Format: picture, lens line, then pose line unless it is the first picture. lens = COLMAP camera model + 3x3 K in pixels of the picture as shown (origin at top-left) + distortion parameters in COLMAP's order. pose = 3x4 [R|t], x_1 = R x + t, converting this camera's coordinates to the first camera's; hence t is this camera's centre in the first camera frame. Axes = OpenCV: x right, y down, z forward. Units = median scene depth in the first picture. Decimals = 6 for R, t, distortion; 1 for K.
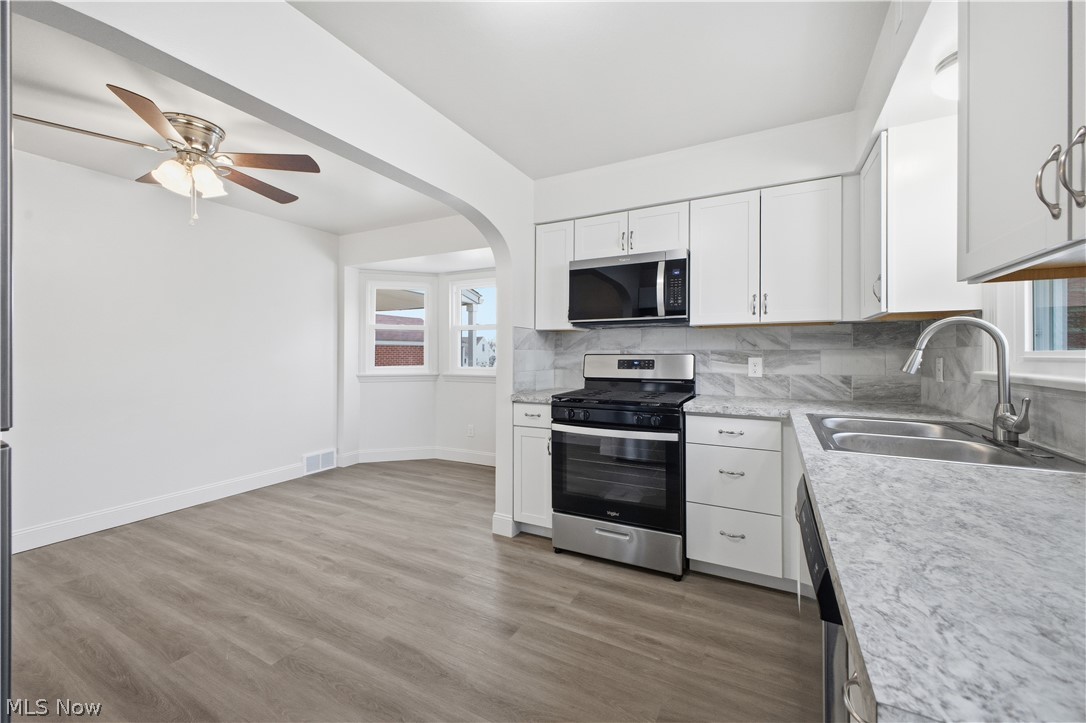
lens RADIAL K [[422.1, 0, 540.2], [0, 422.1, 350.8], [0, 0, 1]] dist [0.008198, -0.000371]
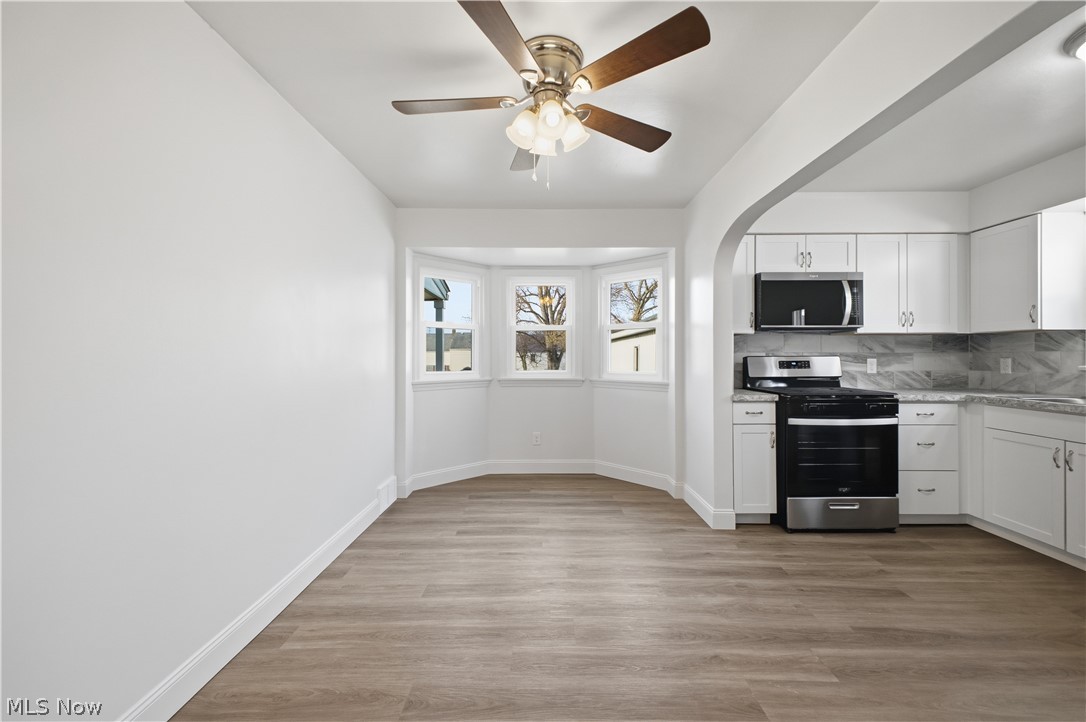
lens RADIAL K [[427.4, 0, 545.3], [0, 427.4, 355.4], [0, 0, 1]] dist [0.008152, -0.000337]
pose [[0.891639, -0.001610, 0.452744, -1.016061], [-0.001521, 0.999977, 0.006551, -0.001299], [-0.452745, -0.006530, 0.891616, 0.268344]]
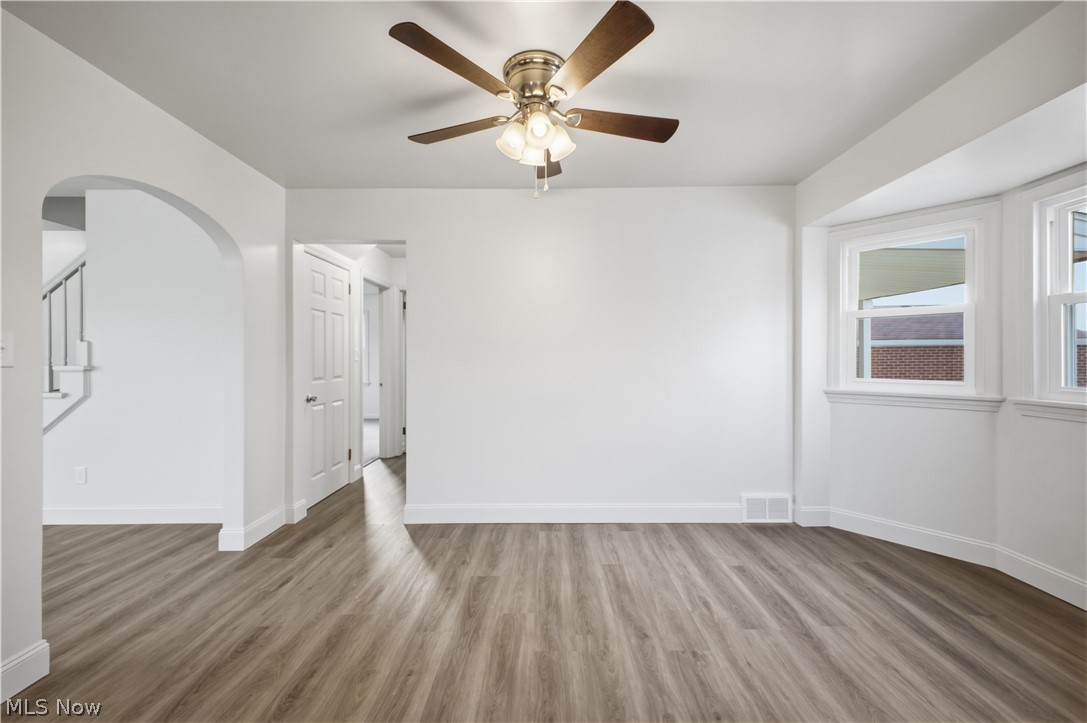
lens RADIAL K [[424.3, 0, 552.6], [0, 424.3, 357.3], [0, 0, 1]] dist [0.001918, -0.000037]
pose [[0.467769, -0.002371, -0.883848, -0.088846], [0.005915, 0.999982, 0.000448, 0.006127], [0.883831, -0.005438, 0.467774, 0.566118]]
